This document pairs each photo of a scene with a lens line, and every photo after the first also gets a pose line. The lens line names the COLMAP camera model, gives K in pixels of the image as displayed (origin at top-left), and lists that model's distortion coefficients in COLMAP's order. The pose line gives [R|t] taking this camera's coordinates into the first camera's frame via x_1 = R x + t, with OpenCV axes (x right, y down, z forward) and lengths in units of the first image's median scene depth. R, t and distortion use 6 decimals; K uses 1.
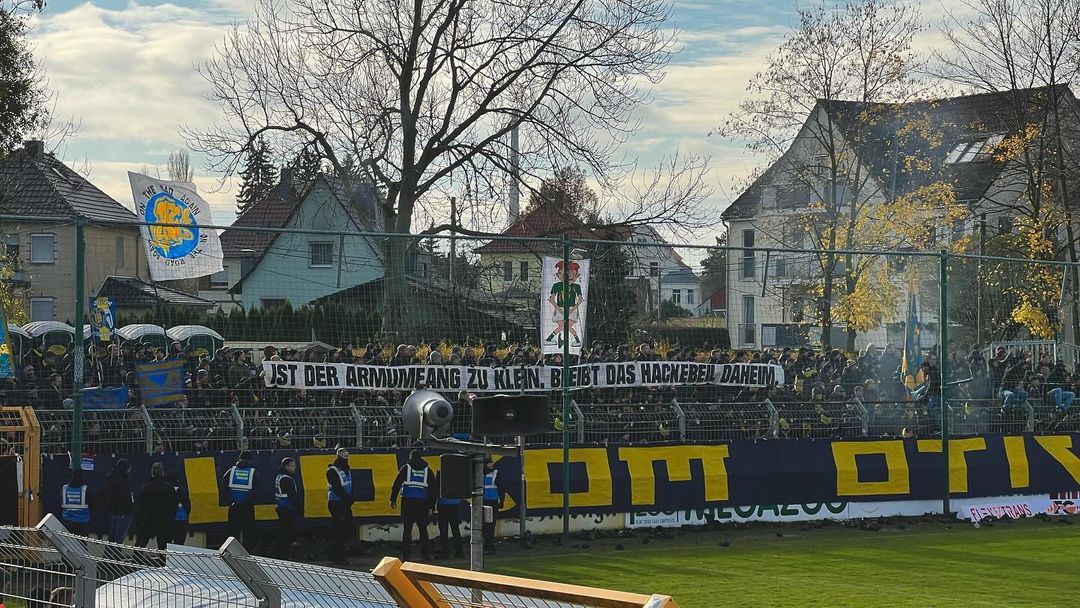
lens RADIAL K [[2429.5, 0, 511.2], [0, 2429.5, 295.3], [0, 0, 1]] dist [0.221484, 0.000000]
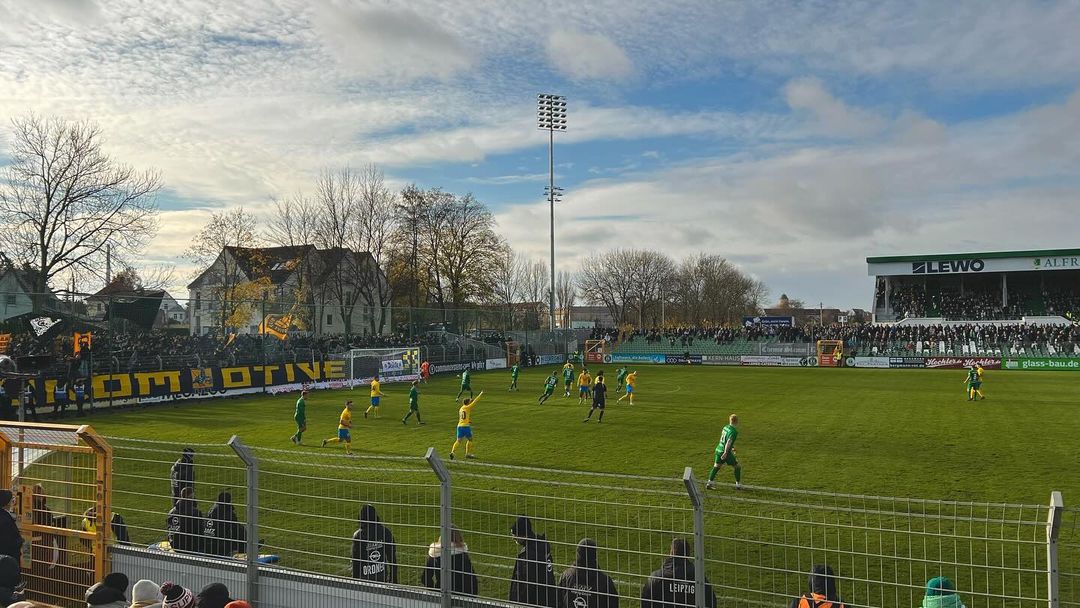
lens RADIAL K [[820.7, 0, 562.4], [0, 820.7, 310.5], [0, 0, 1]] dist [0.030260, -0.031111]
pose [[0.875840, -0.001612, 0.482599, 0.015627], [0.004338, 0.999980, -0.004533, -0.000510], [-0.482582, 0.006064, 0.875830, -0.018910]]
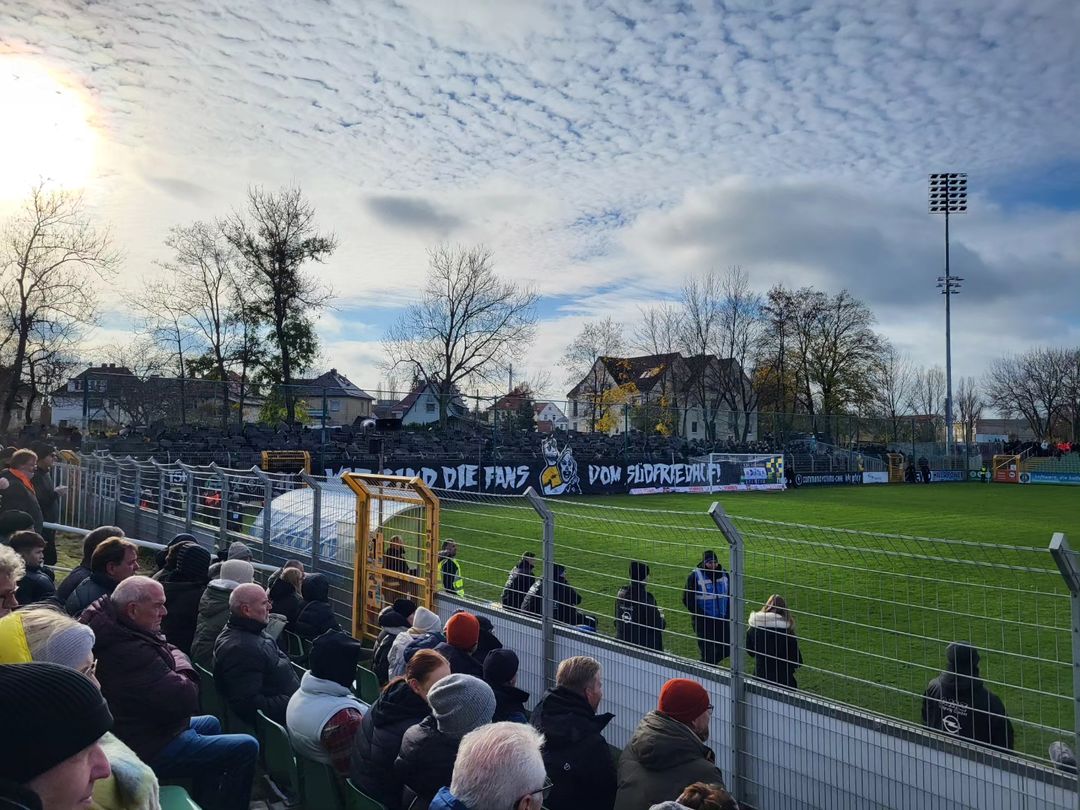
lens RADIAL K [[831.8, 0, 532.0], [0, 831.8, 399.2], [0, 0, 1]] dist [0.053996, -0.010526]
pose [[0.999627, 0.006870, 0.026439, 0.032950], [-0.005972, 0.999408, -0.033896, 0.011261], [-0.026656, 0.033726, 0.999076, -0.008535]]
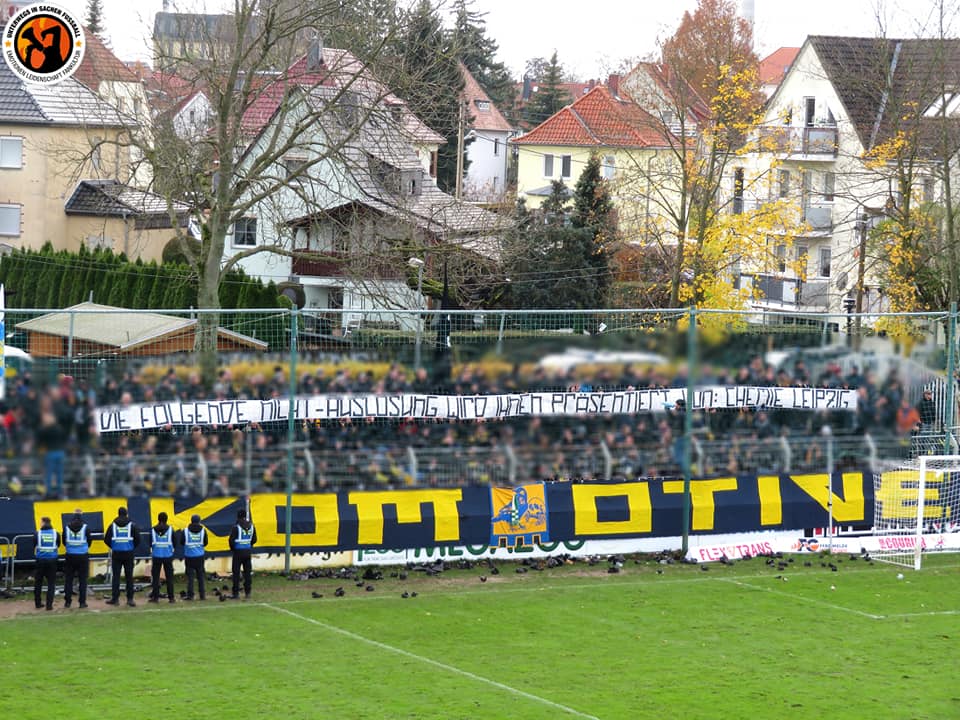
lens RADIAL K [[3019.9, 0, 463.3], [0, 3019.9, 334.5], [0, 0, 1]] dist [0.284337, 0.000000]
pose [[0.994769, 0.036817, -0.095288, 0.188654], [-0.028510, 0.995790, 0.087115, -0.109473], [0.098094, -0.083942, 0.991631, -0.294196]]
